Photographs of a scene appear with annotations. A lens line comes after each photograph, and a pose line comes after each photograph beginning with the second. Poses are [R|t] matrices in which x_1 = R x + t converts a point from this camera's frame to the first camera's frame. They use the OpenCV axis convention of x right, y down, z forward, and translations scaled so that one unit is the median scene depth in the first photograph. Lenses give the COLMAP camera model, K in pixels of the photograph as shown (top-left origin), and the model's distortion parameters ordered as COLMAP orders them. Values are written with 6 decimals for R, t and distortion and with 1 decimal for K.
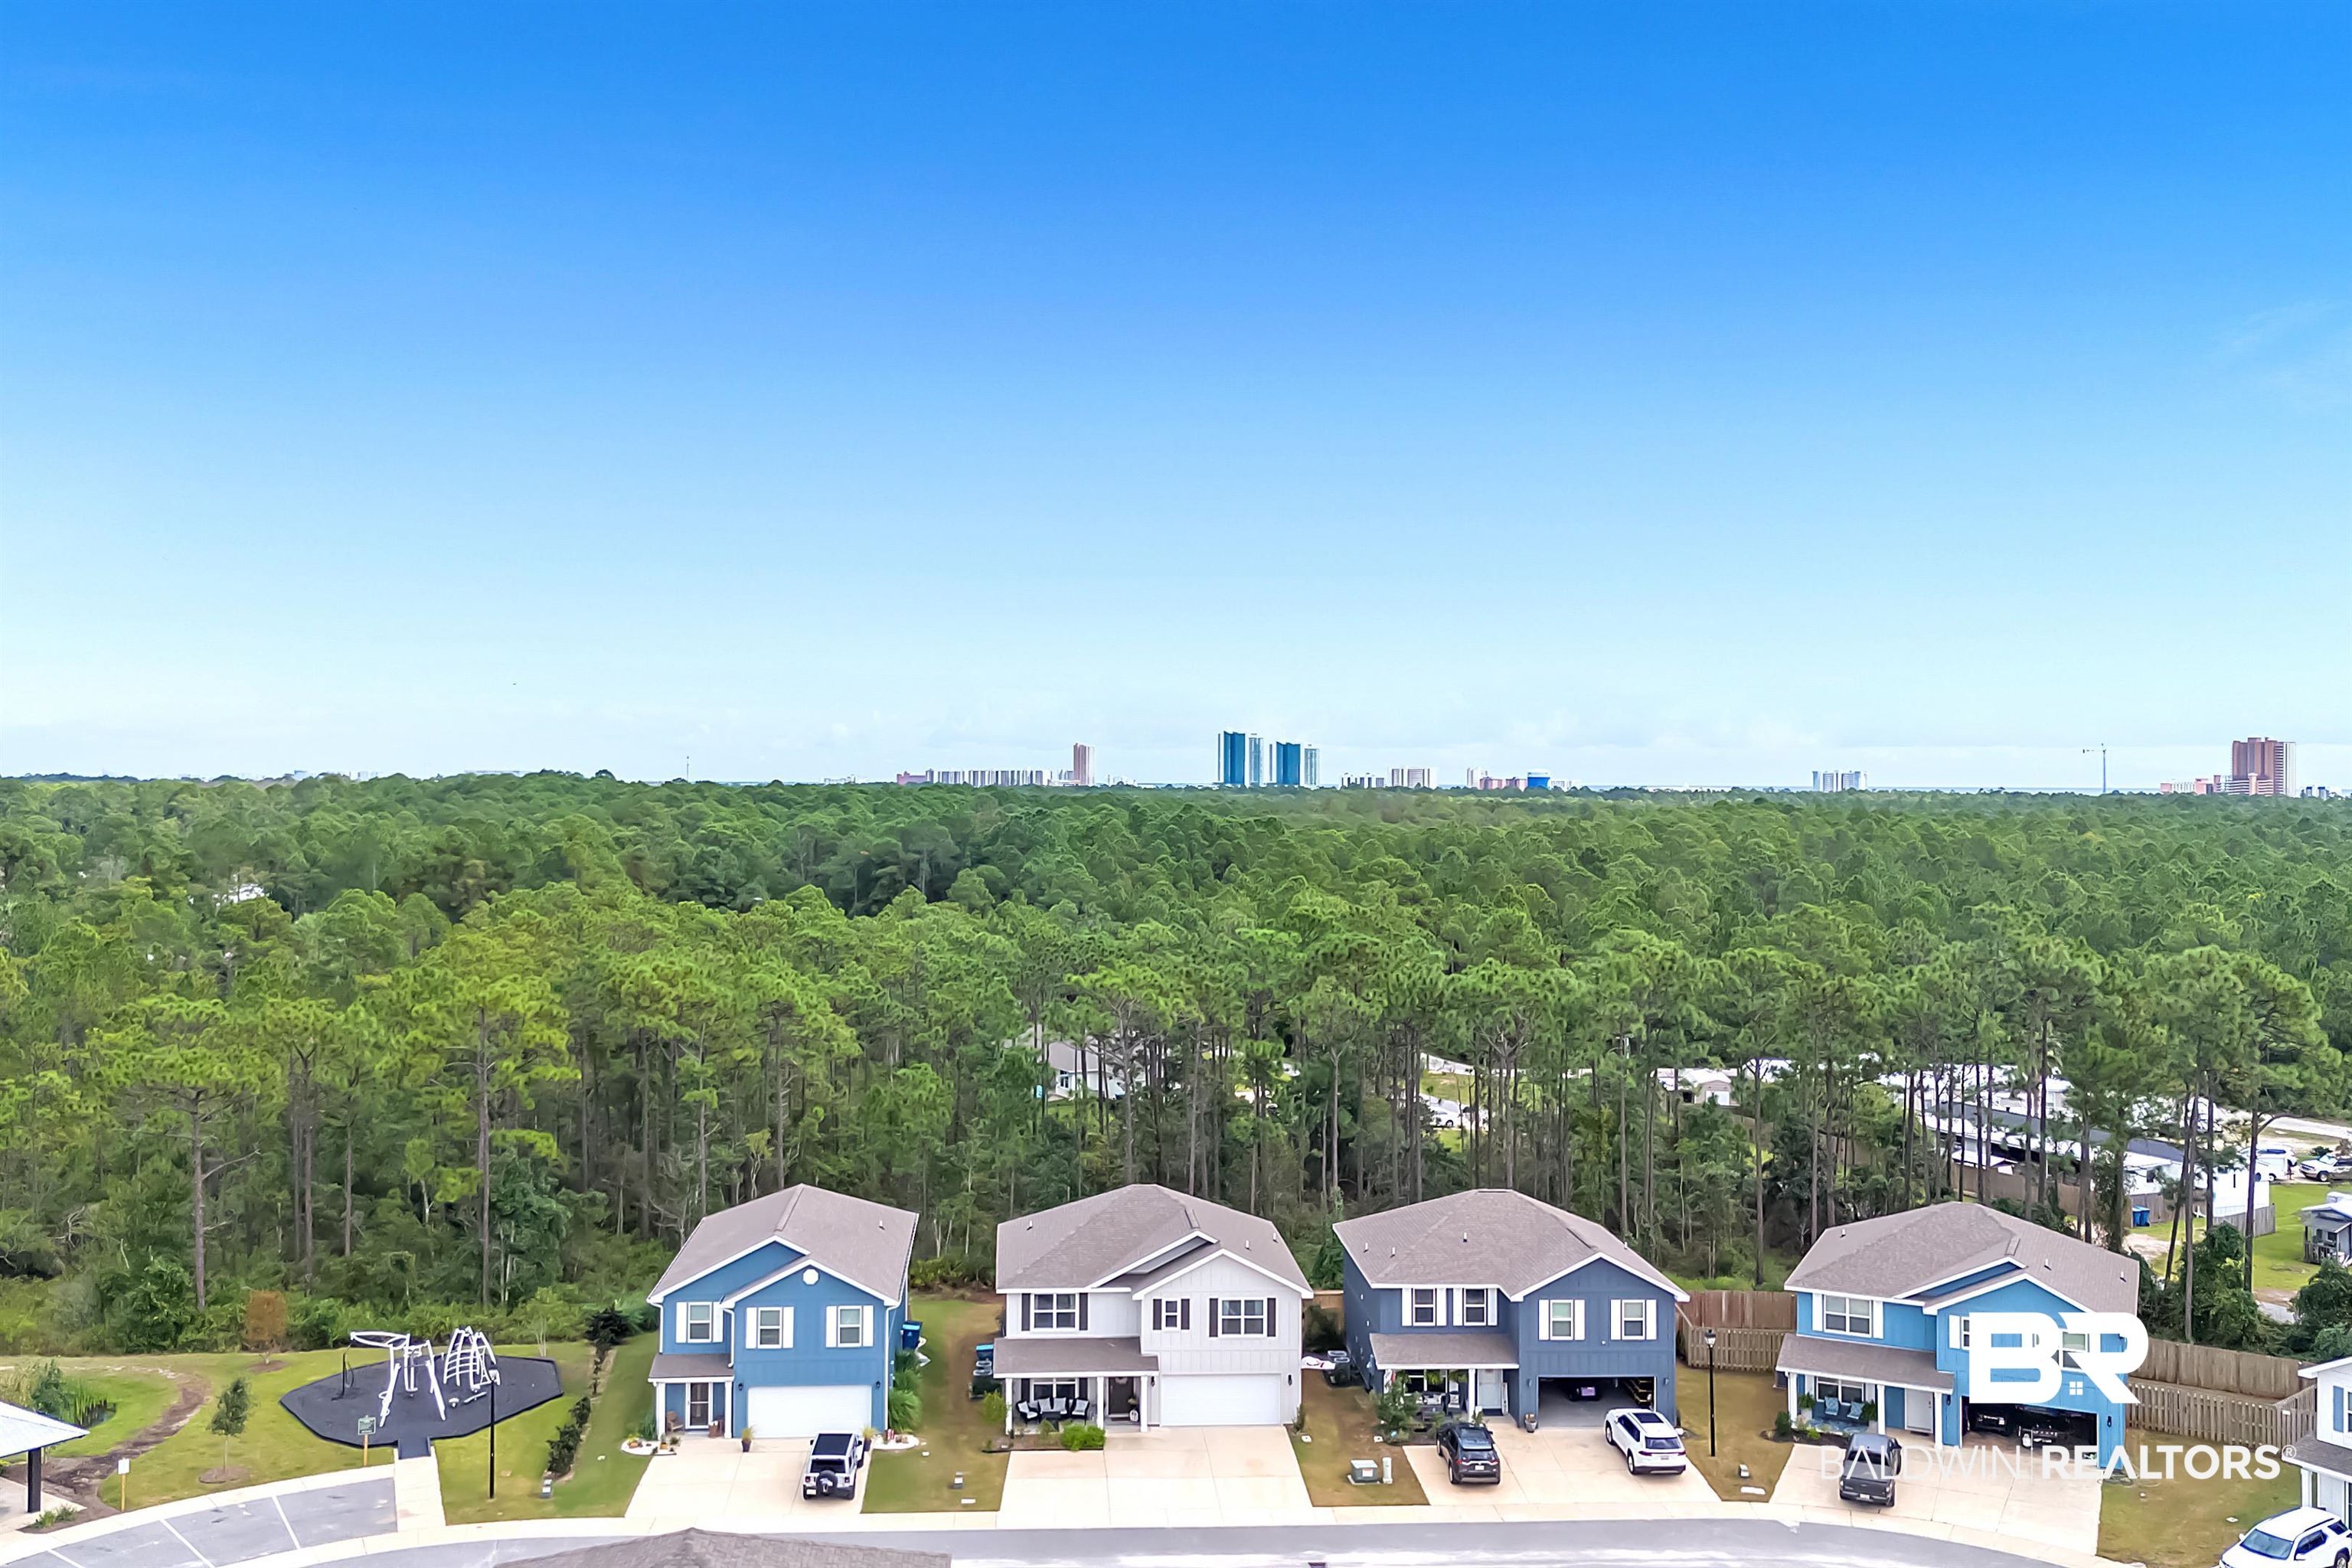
lens RADIAL K [[1956.1, 0, 1127.0], [0, 1956.1, 787.1], [0, 0, 1]] dist [0.100518, -0.113137]
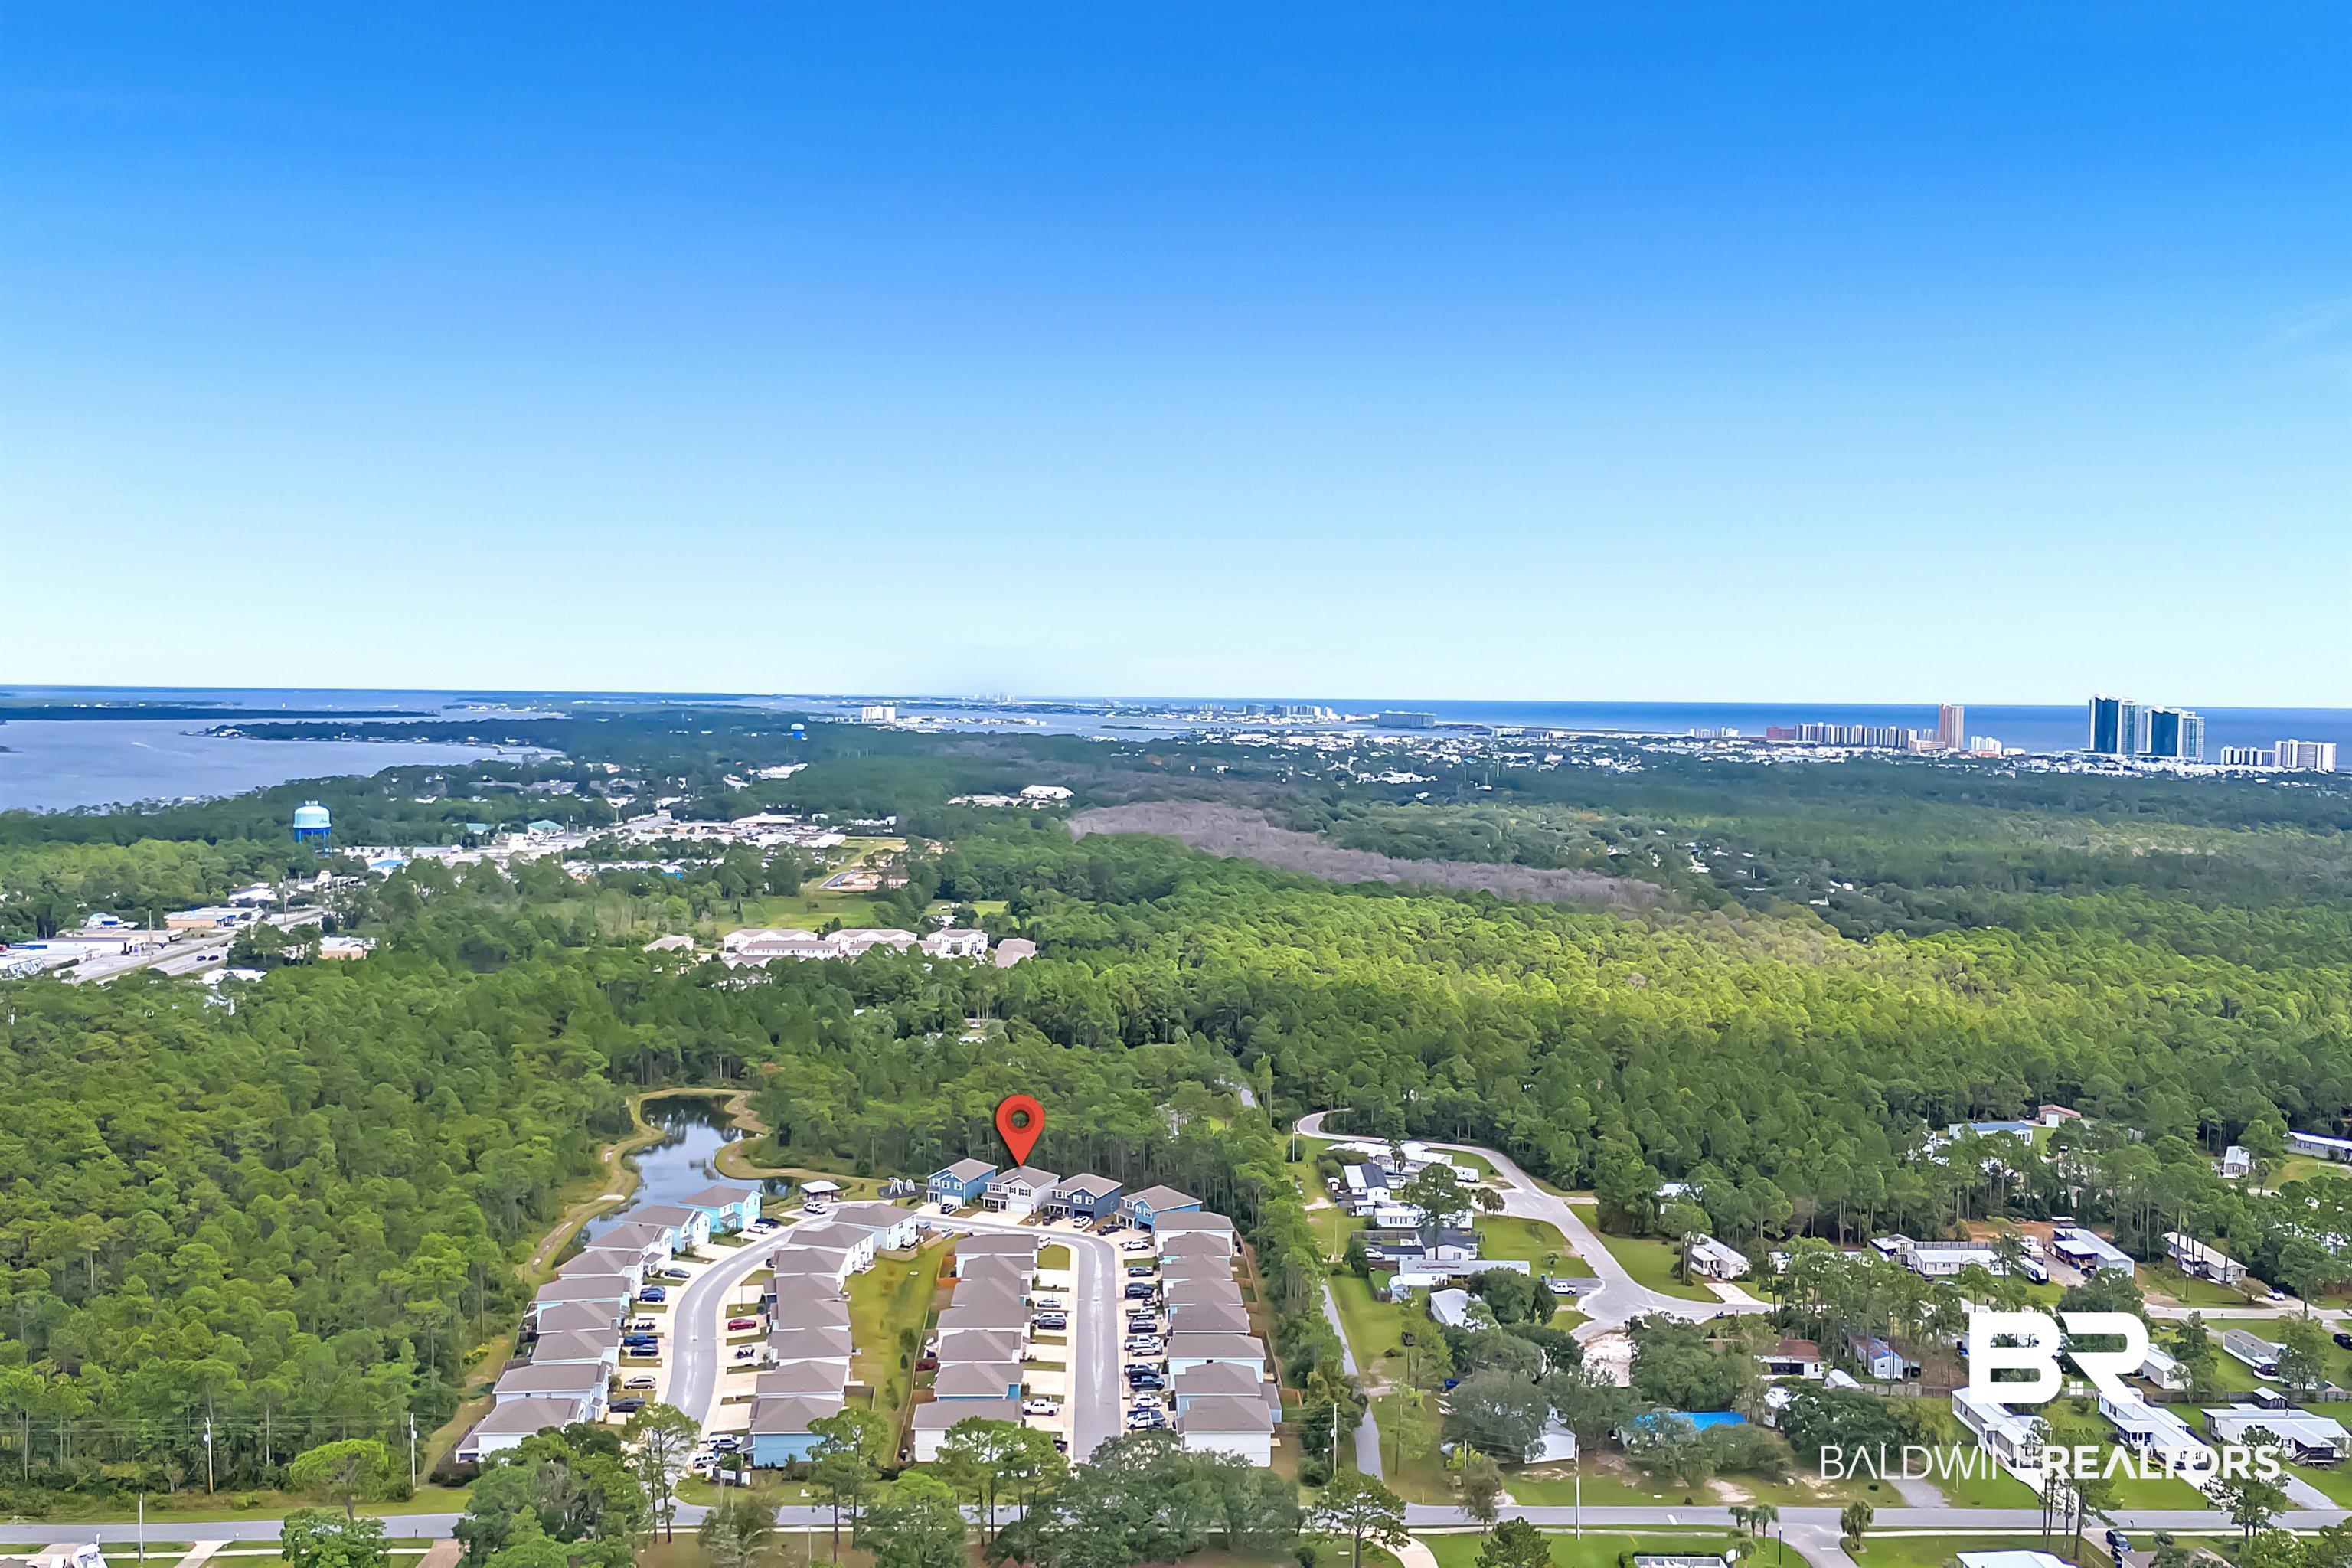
lens RADIAL K [[1956.1, 0, 1127.0], [0, 1956.1, 787.1], [0, 0, 1]] dist [0.100518, -0.113137]
pose [[0.901286, 0.020045, -0.432761, 2.601637], [-0.001983, 0.999109, 0.042146, -1.056891], [0.433220, -0.037127, 0.900523, -3.645706]]
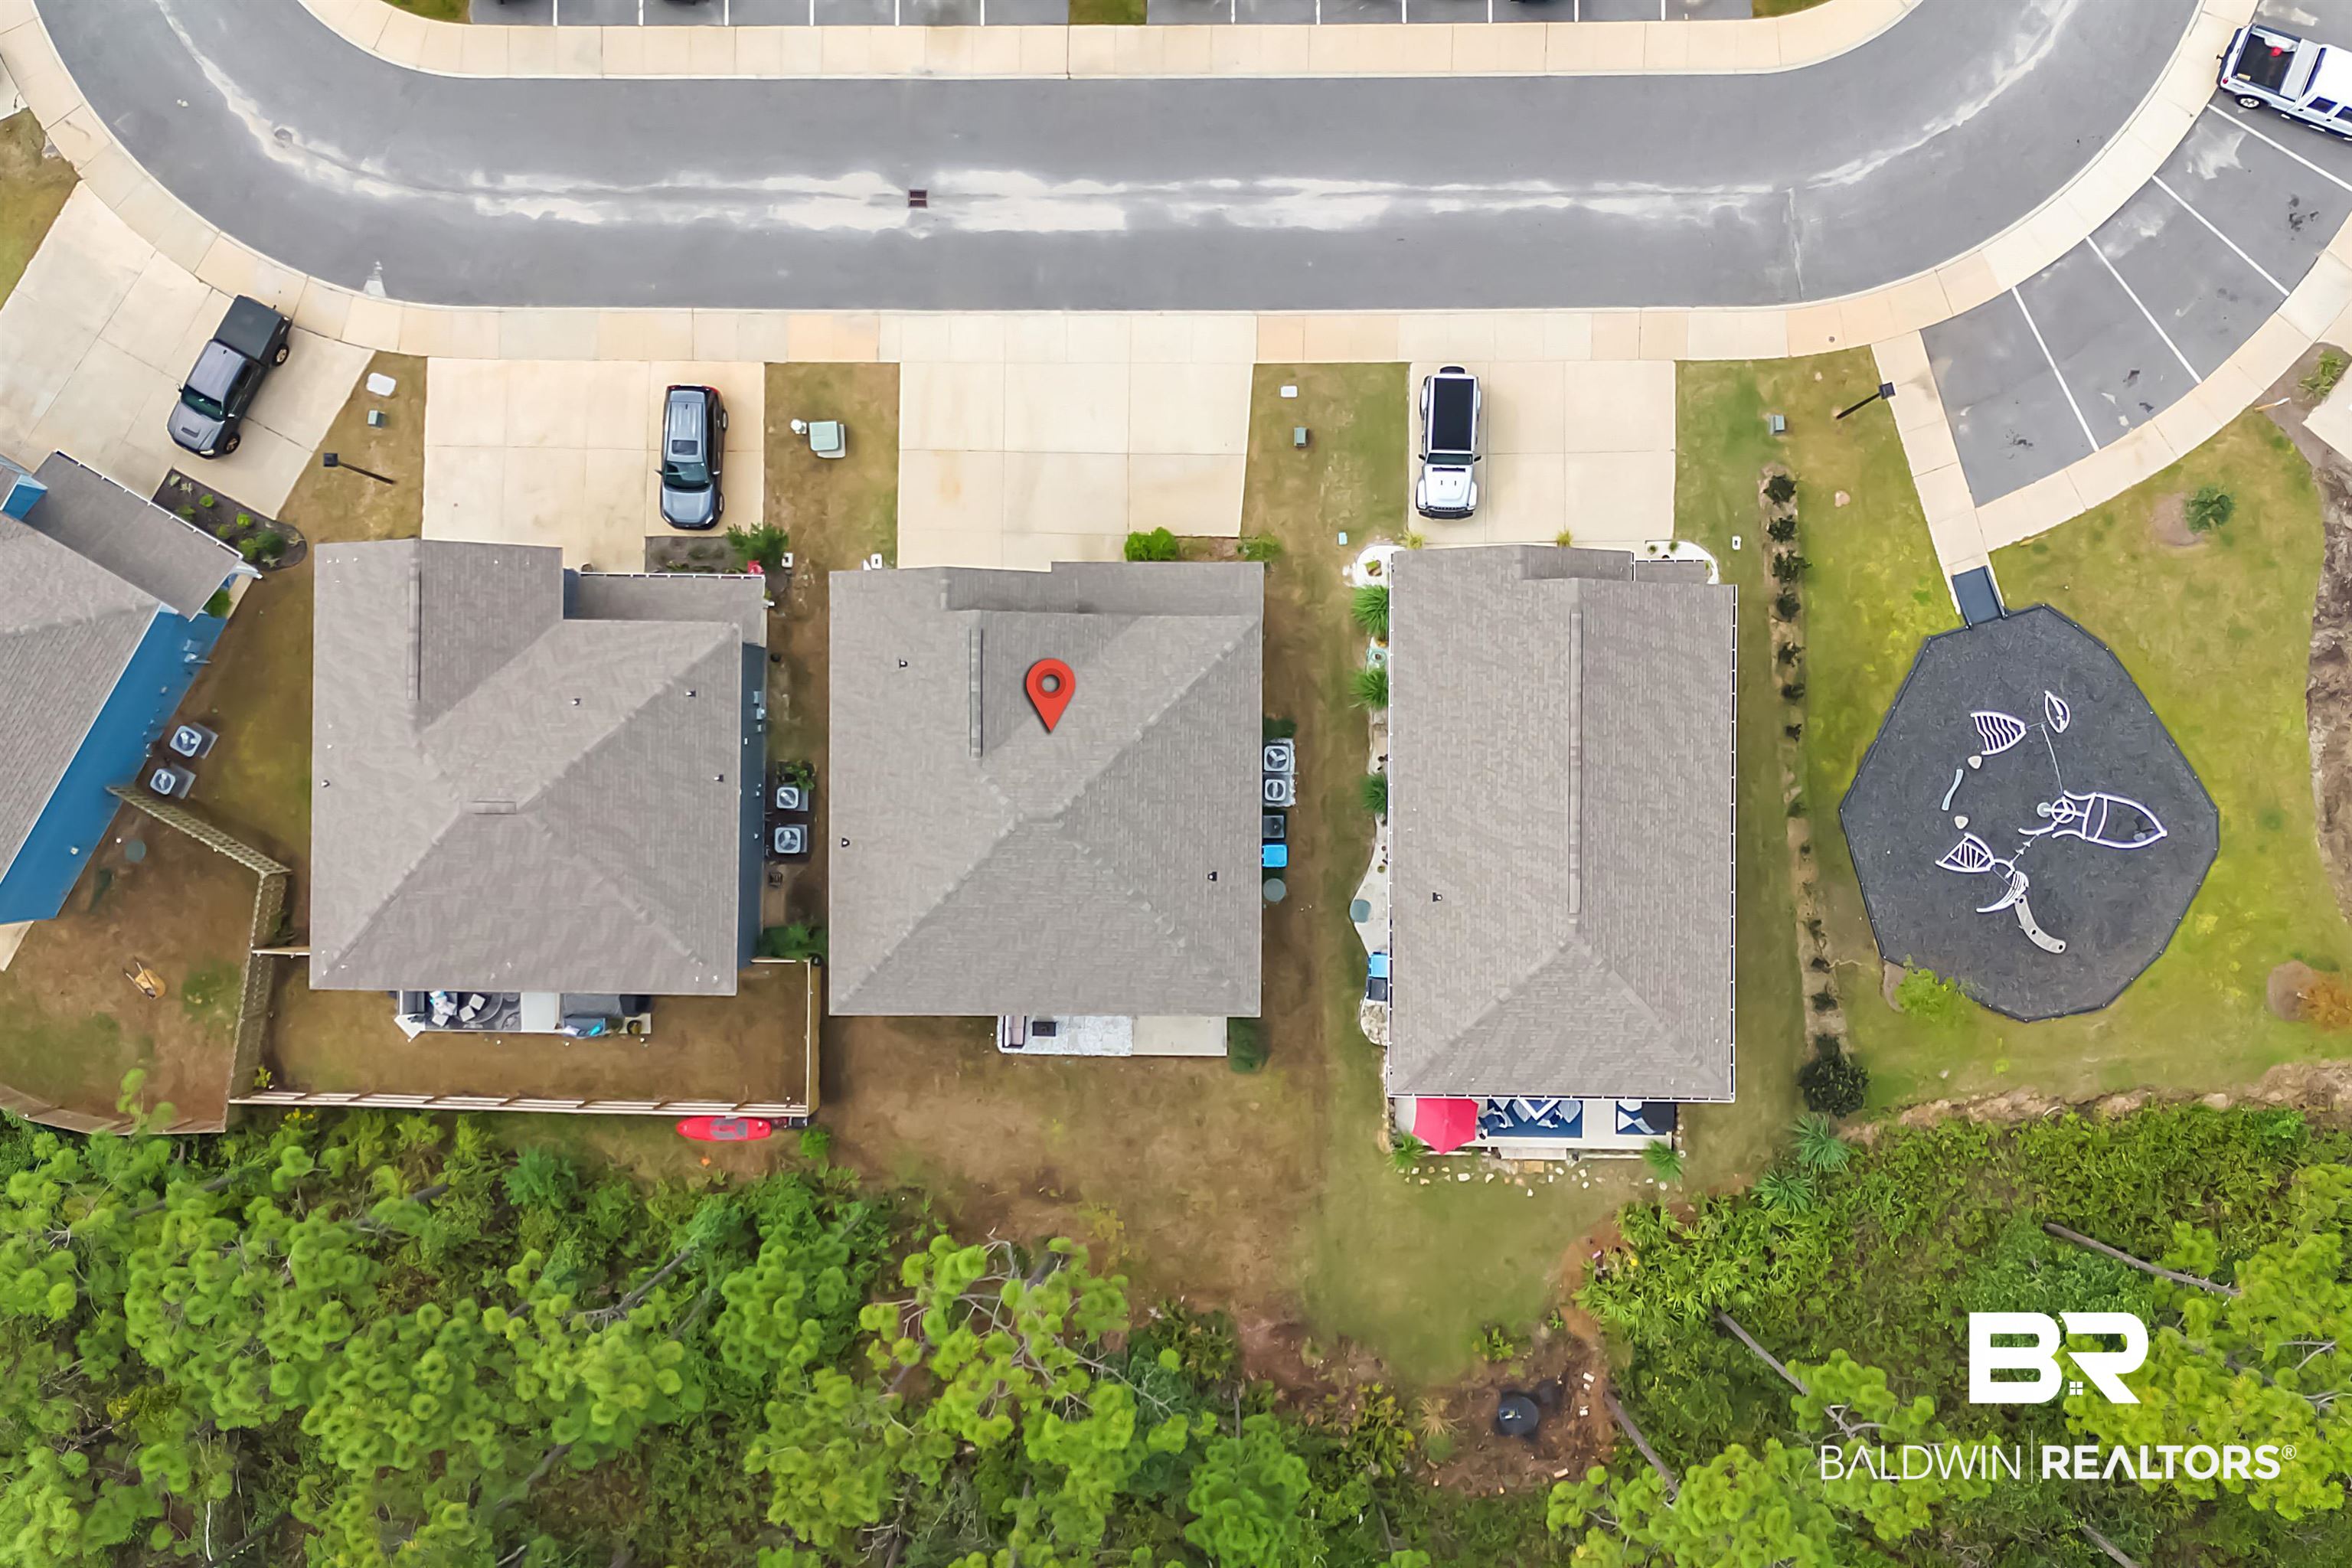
lens RADIAL K [[1956.1, 0, 1127.0], [0, 1956.1, 787.1], [0, 0, 1]] dist [0.100518, -0.113137]
pose [[-0.997485, -0.067803, 0.020662, -0.035475], [0.022857, -0.031762, 0.999234, -0.473474], [-0.067095, 0.997193, 0.033232, 1.053866]]
